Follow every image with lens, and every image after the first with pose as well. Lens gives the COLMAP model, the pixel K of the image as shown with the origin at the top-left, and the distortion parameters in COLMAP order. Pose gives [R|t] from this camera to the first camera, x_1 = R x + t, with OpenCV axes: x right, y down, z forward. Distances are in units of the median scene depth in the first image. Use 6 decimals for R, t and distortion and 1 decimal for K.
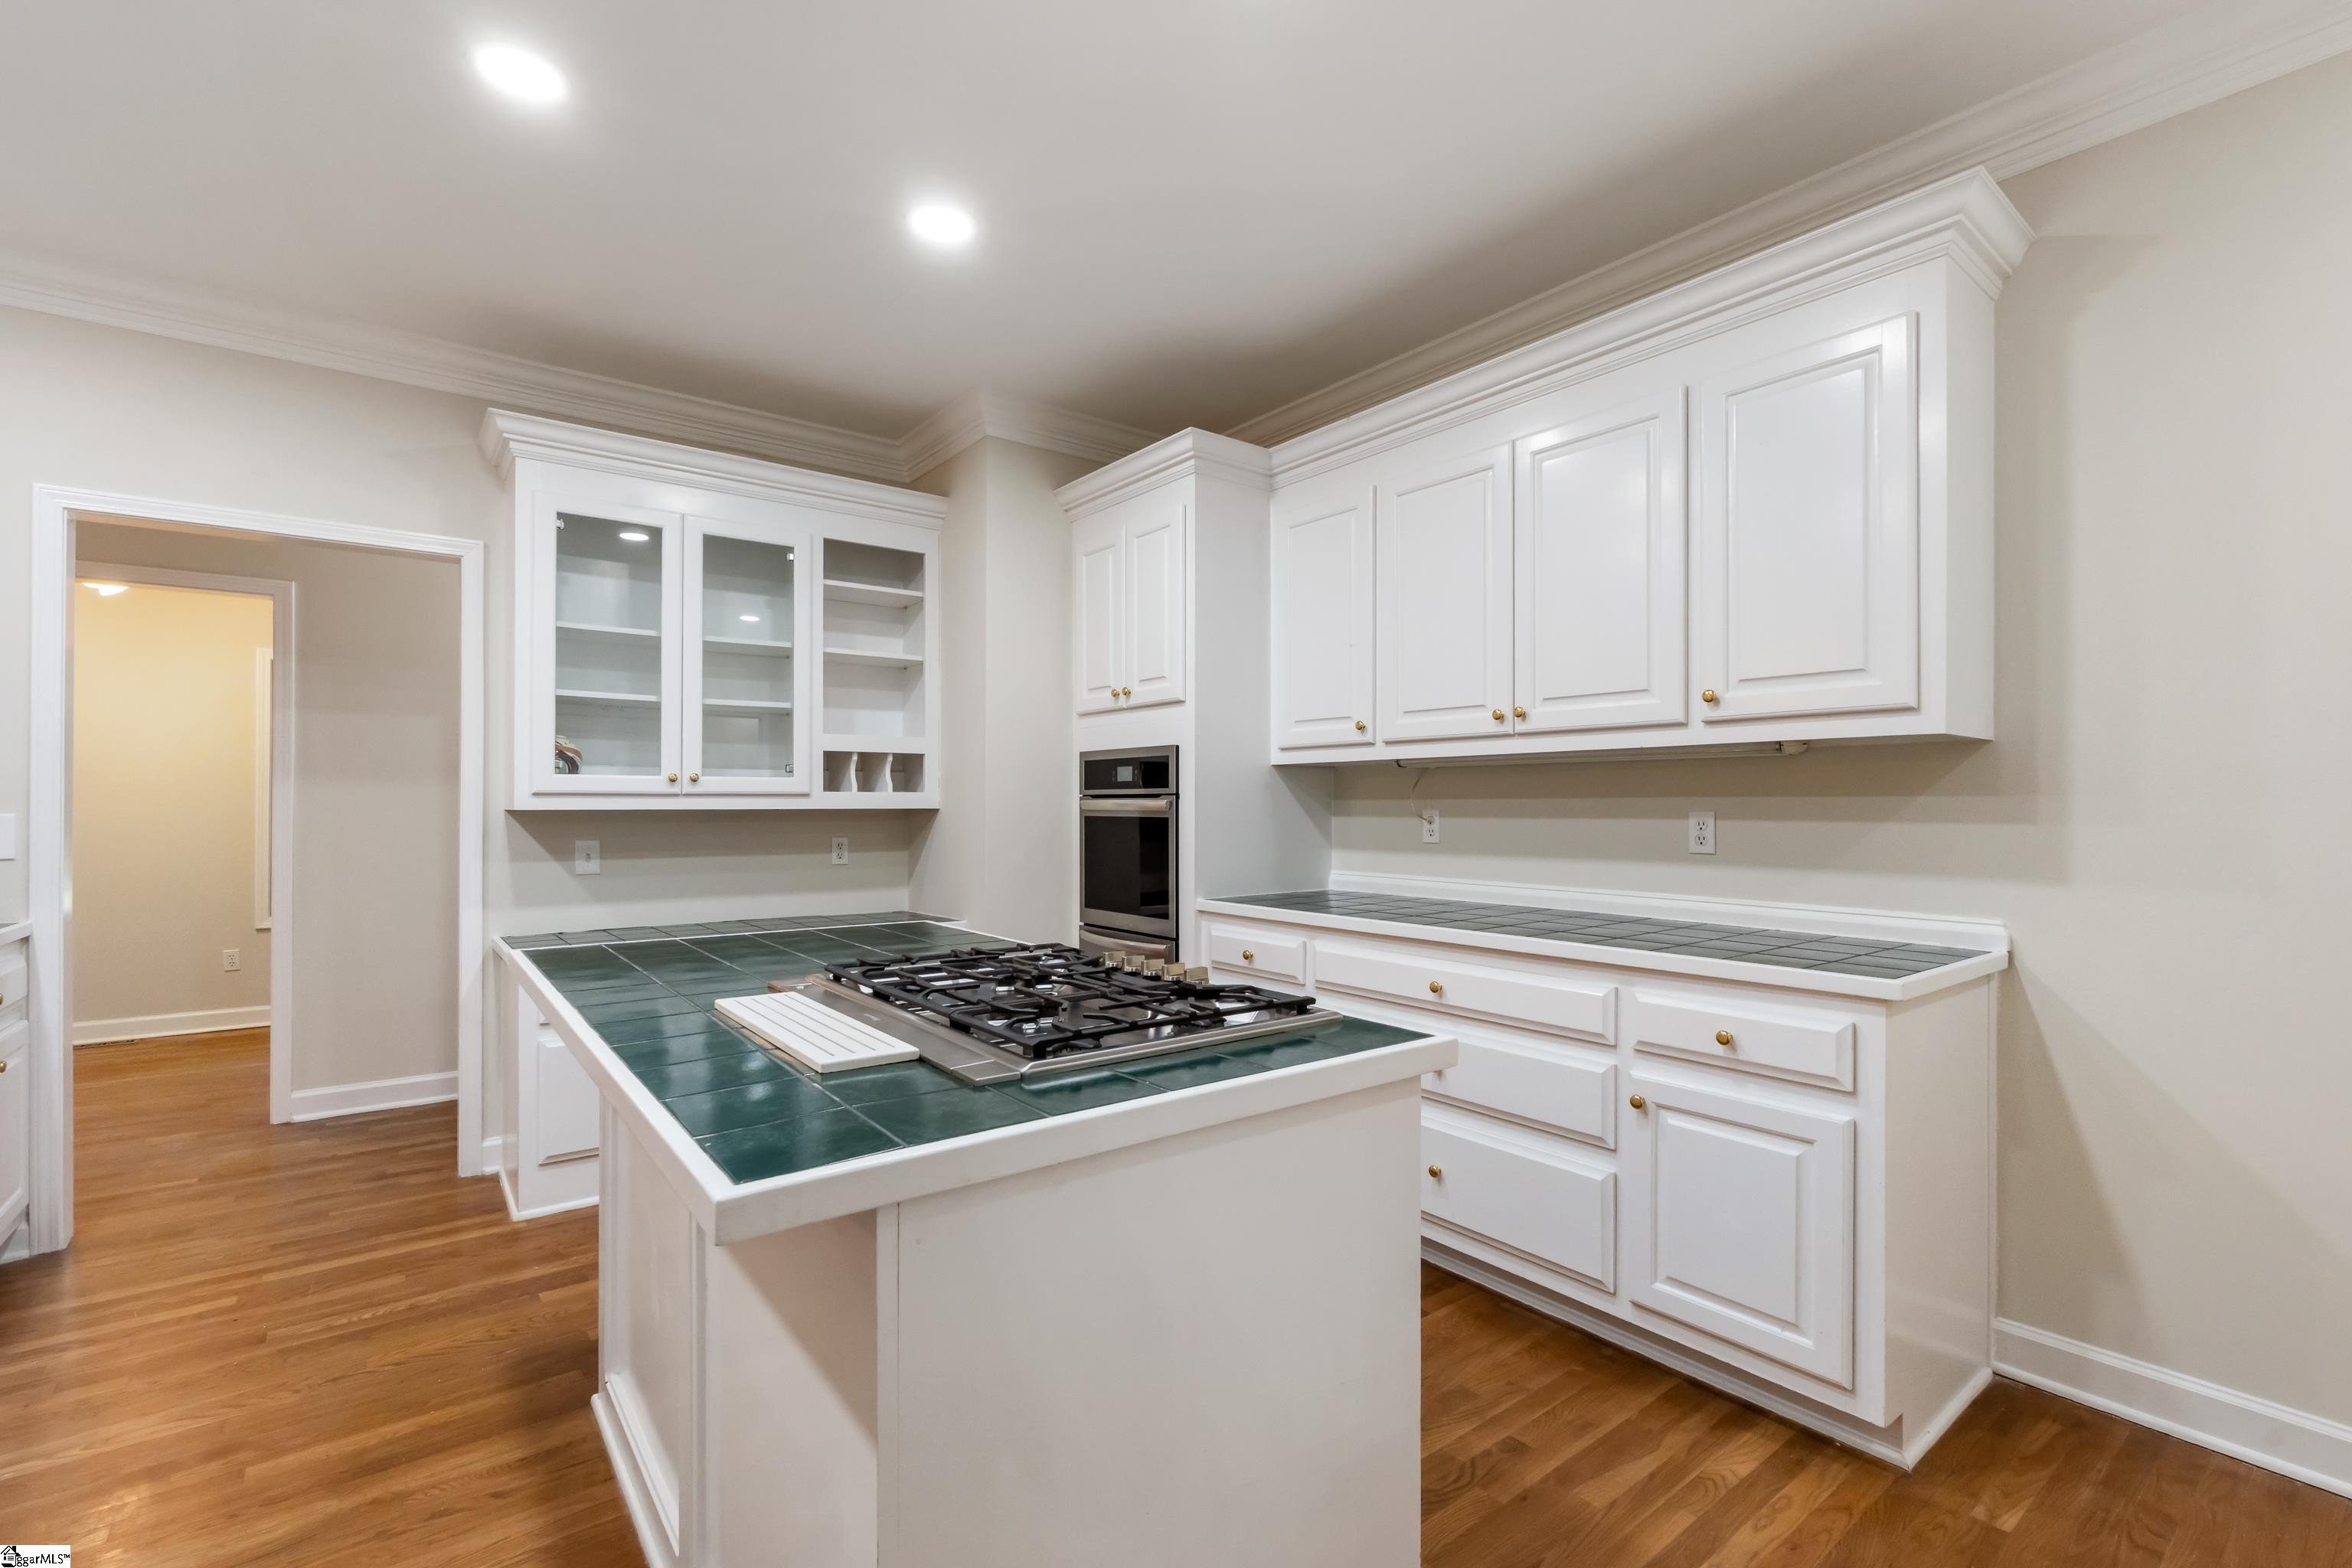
lens RADIAL K [[1028.9, 0, 1191.2], [0, 1028.9, 799.7], [0, 0, 1]] dist [-0.001233, 0.000342]
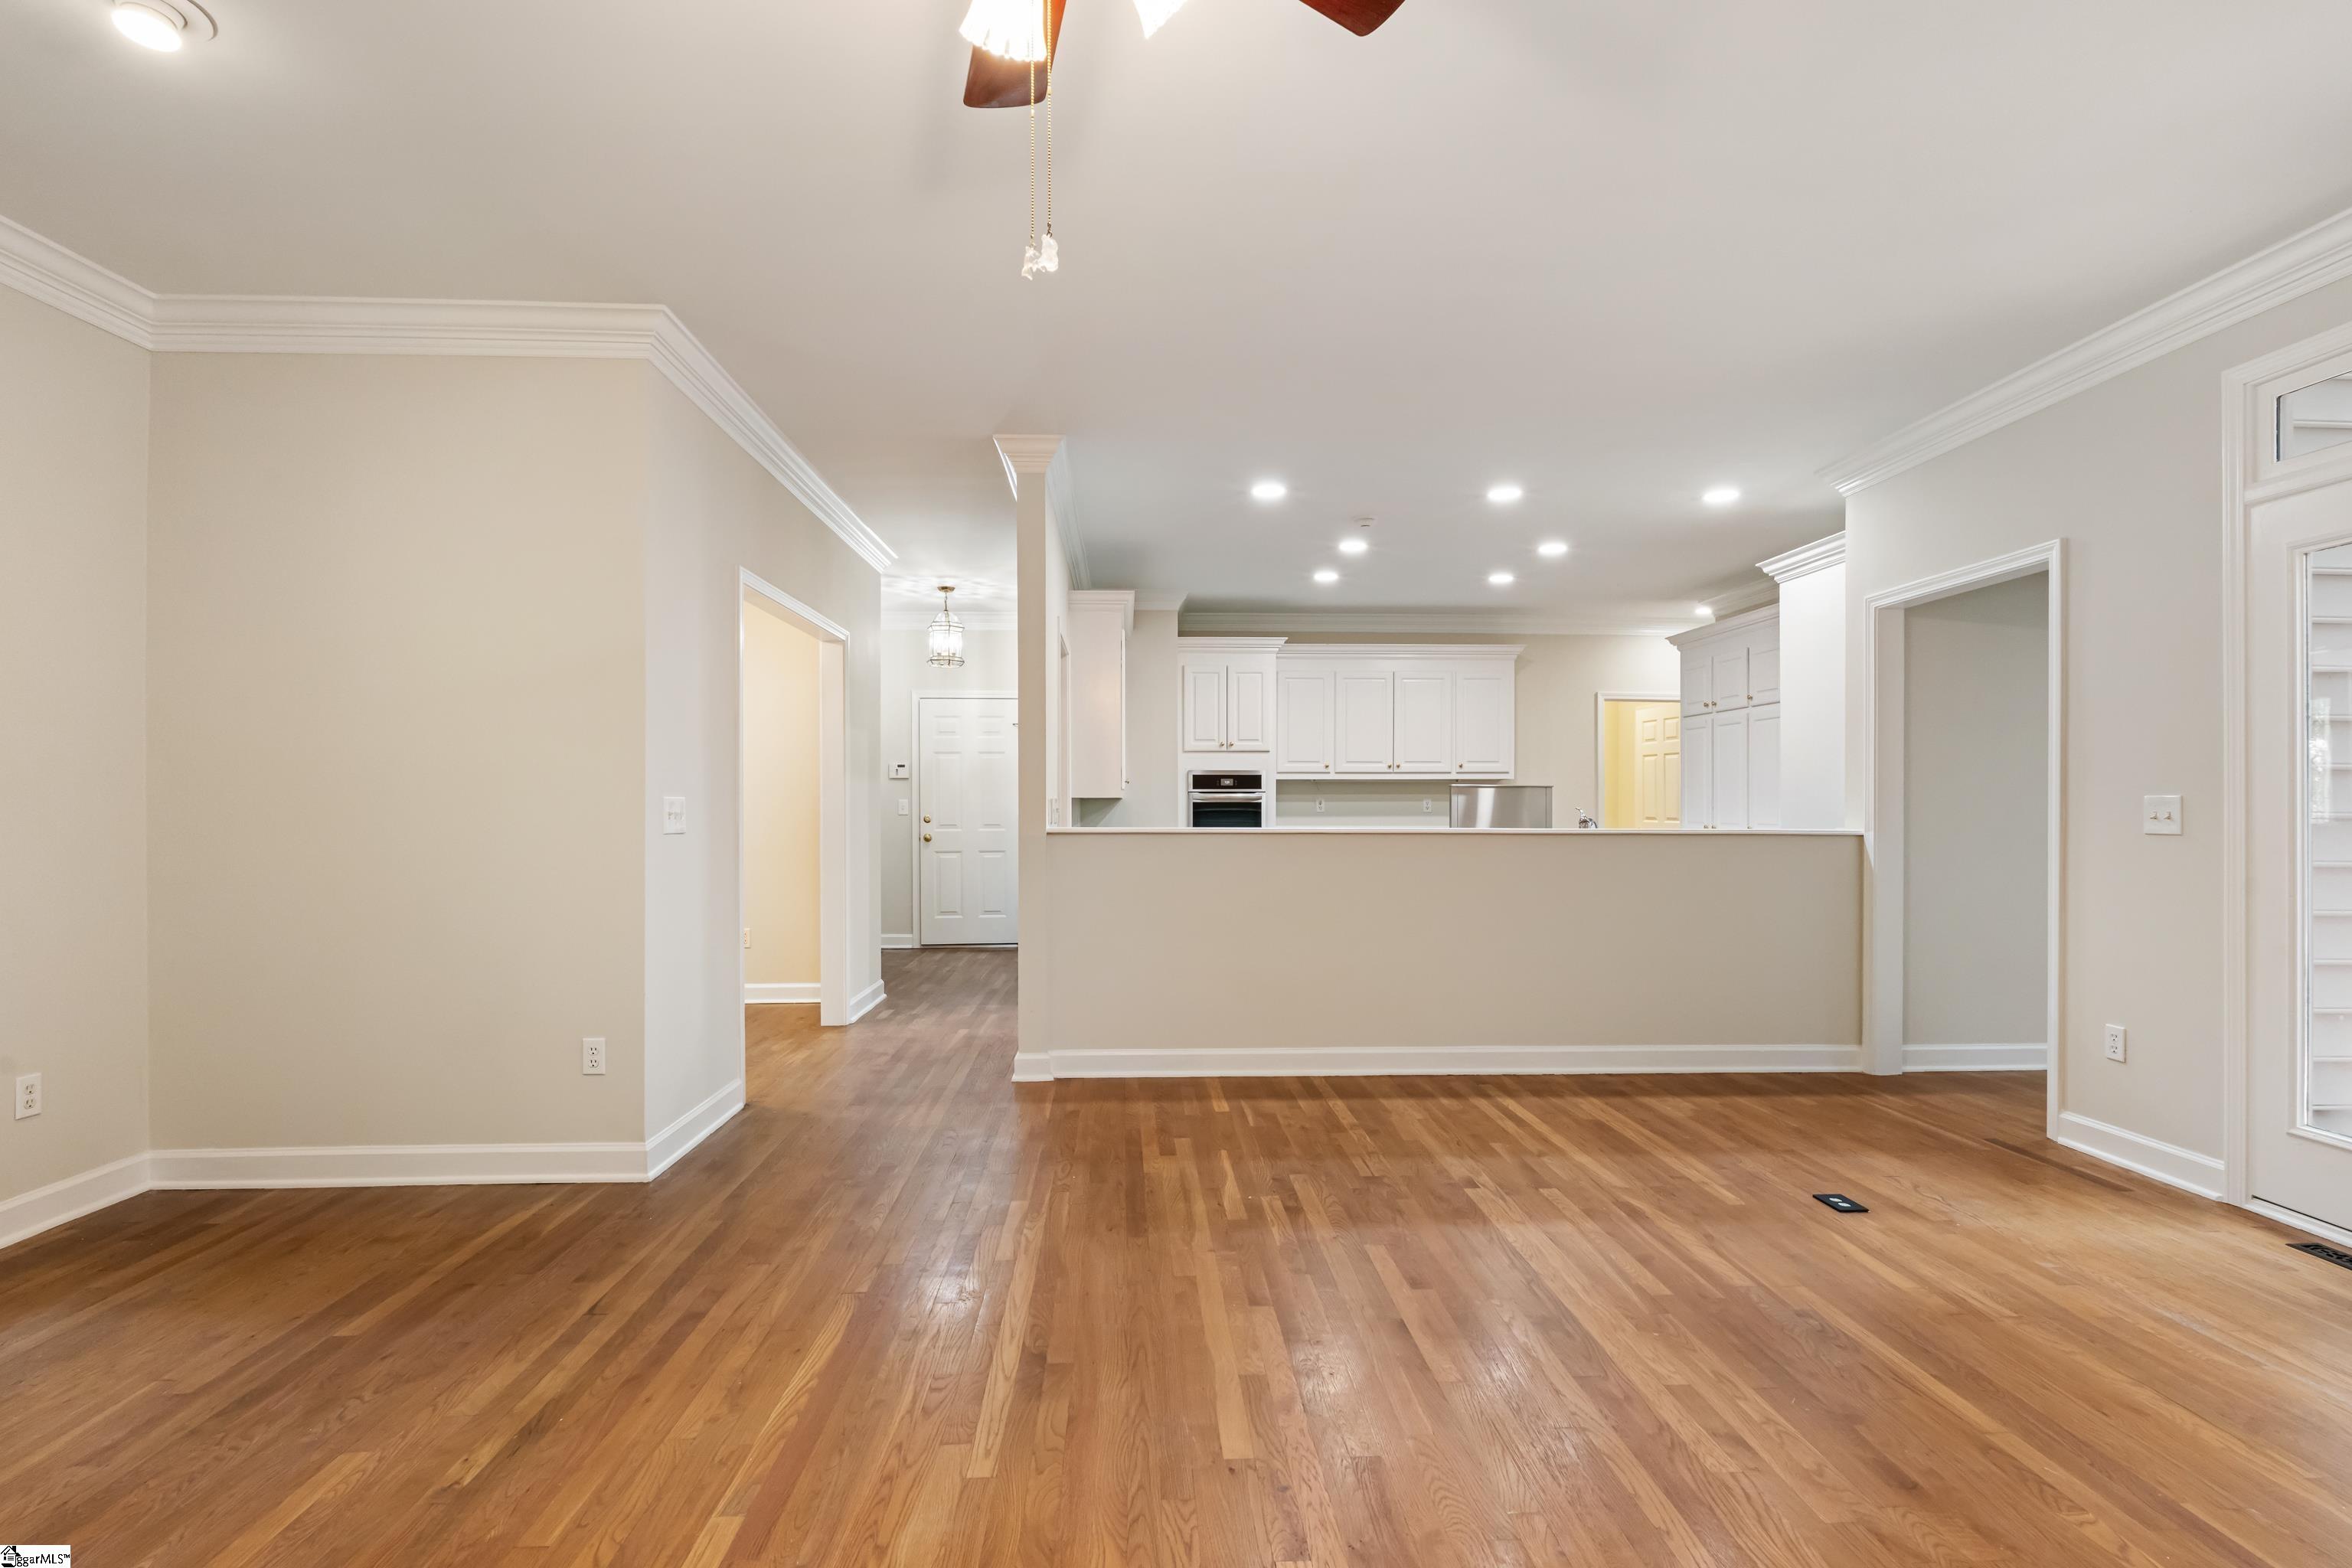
lens RADIAL K [[1100.2, 0, 1174.3], [0, 1100.2, 811.7], [0, 0, 1]] dist [-0.001207, 0.000447]
pose [[0.575133, -0.006745, 0.818032, -2.041757], [-0.002685, 0.999945, 0.010132, 0.014254], [-0.818056, -0.008023, 0.575083, -0.228021]]
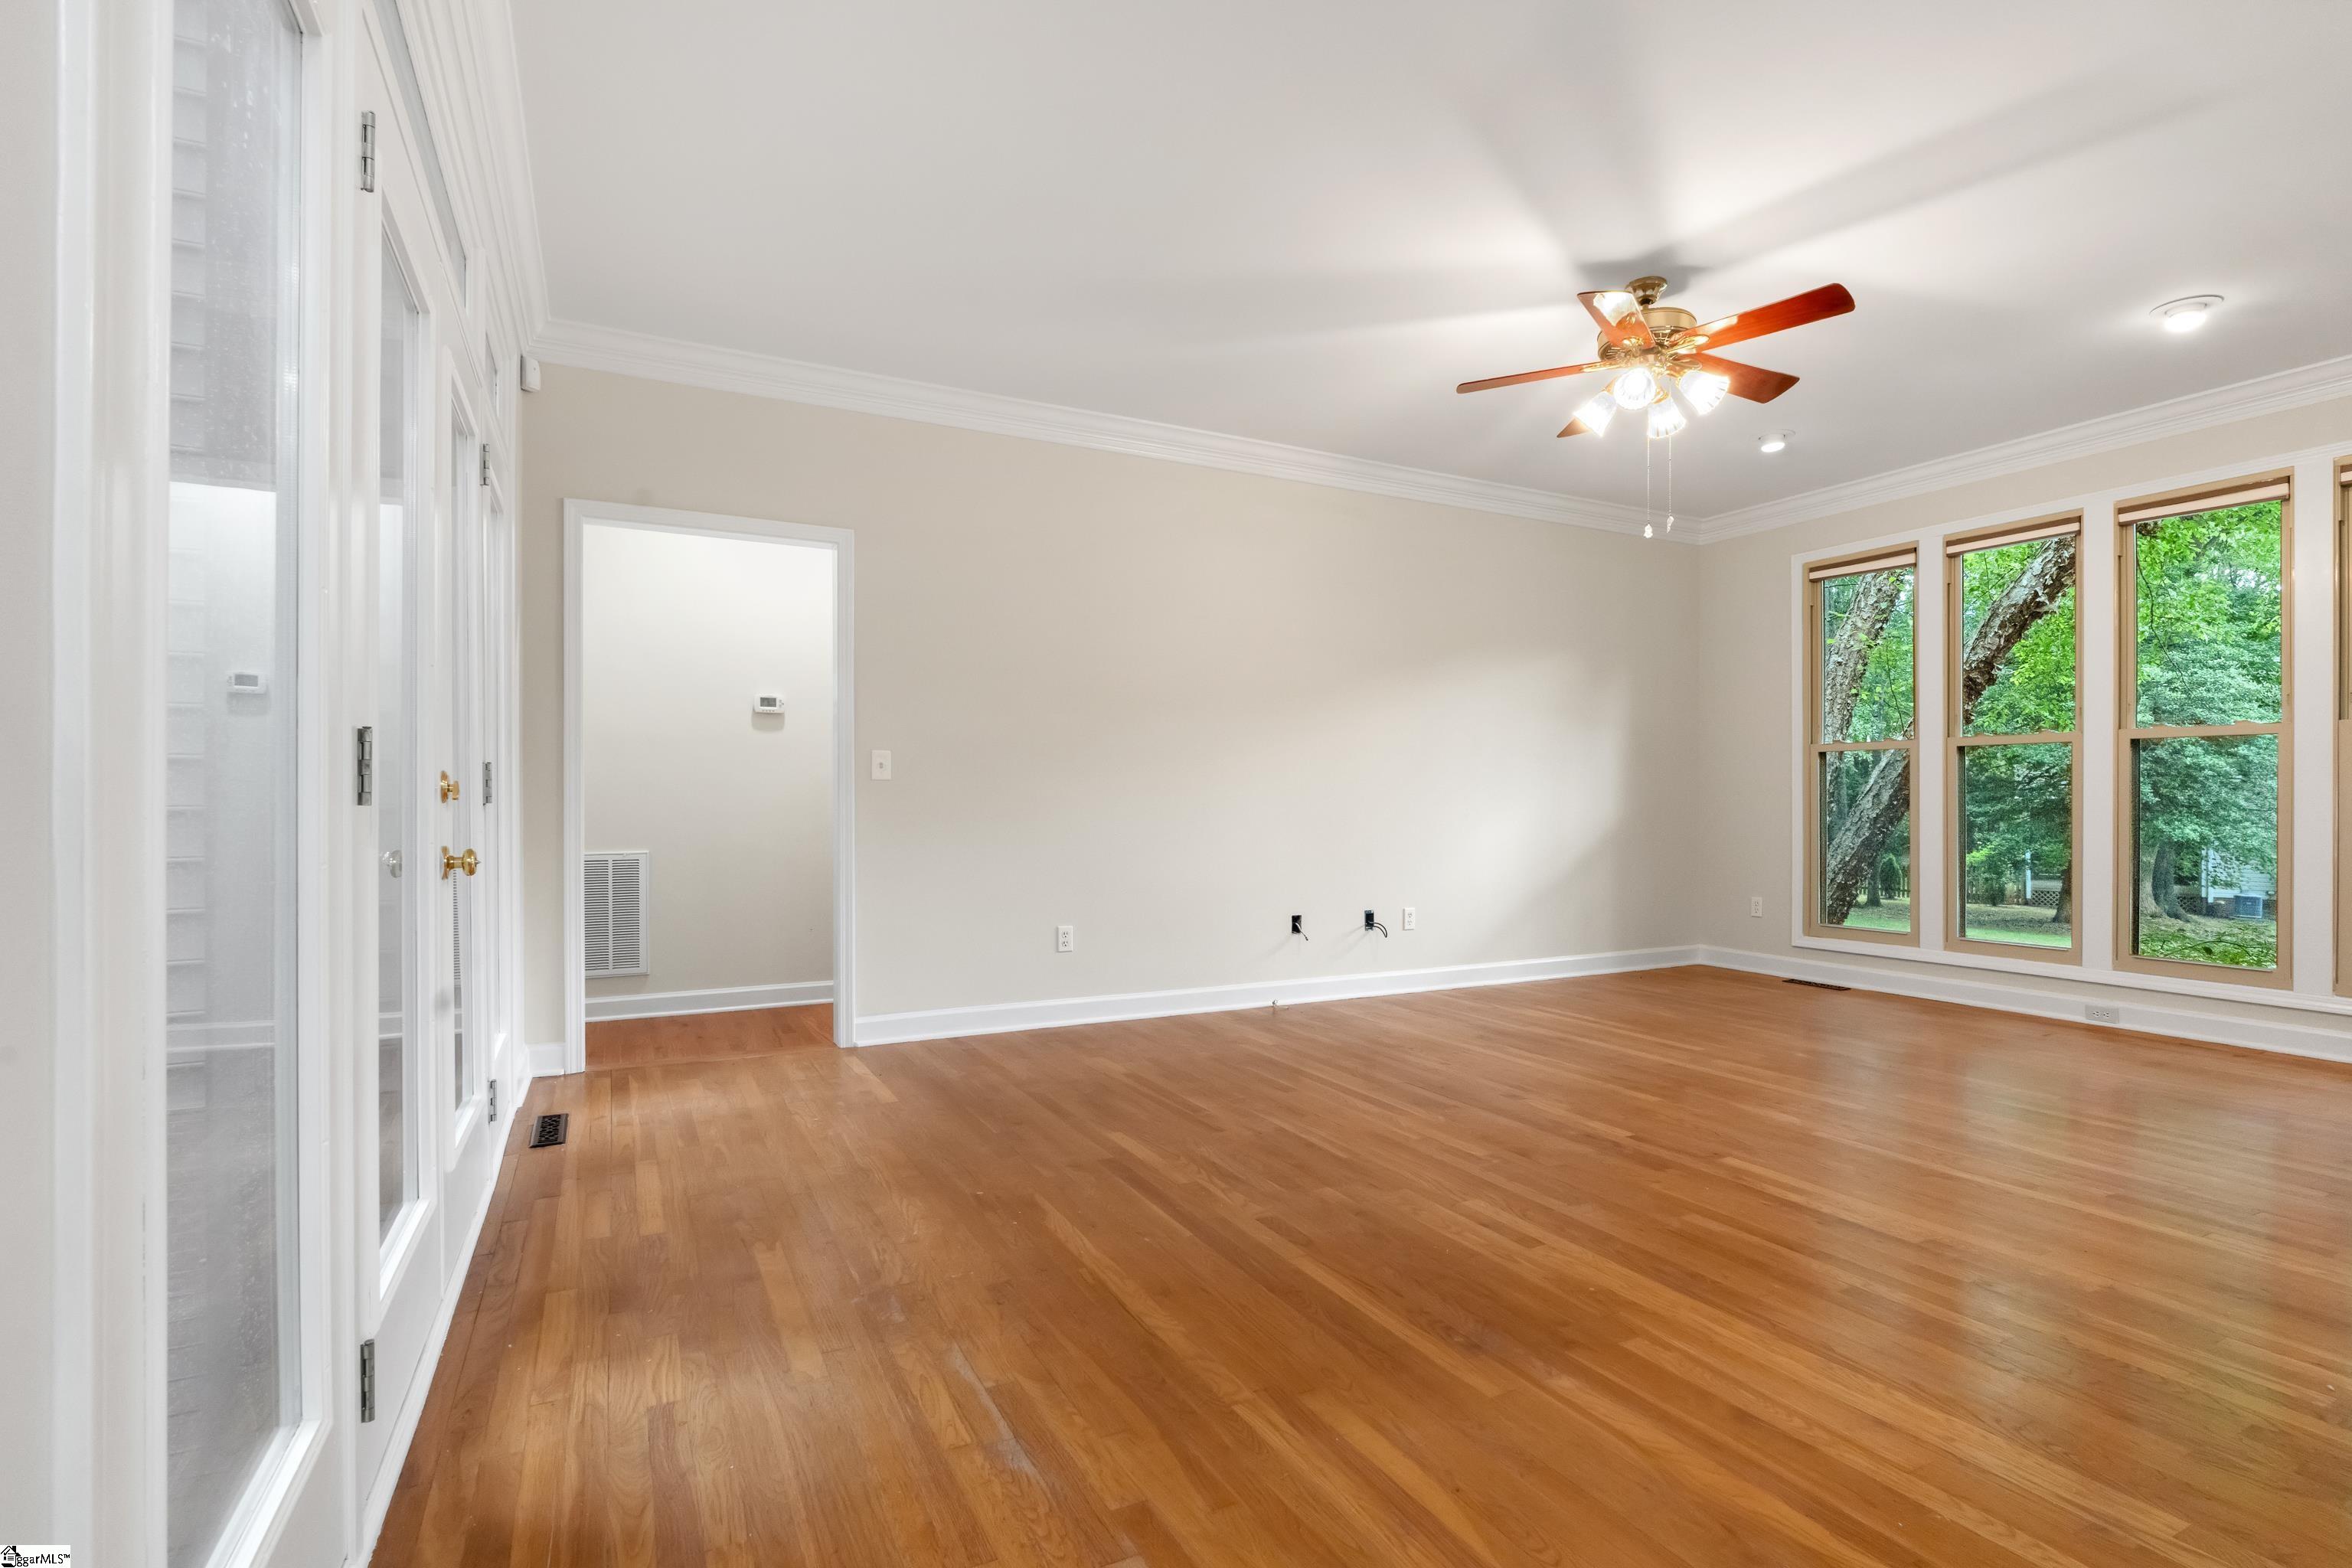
lens RADIAL K [[1108.1, 0, 1183.7], [0, 1108.1, 800.9], [0, 0, 1]] dist [-0.003711, -0.000120]
pose [[-0.178151, 0.000386, -0.984003, -0.643948], [0.001241, 0.999999, 0.000168, 0.065283], [0.984002, -0.001192, -0.178151, -0.198841]]
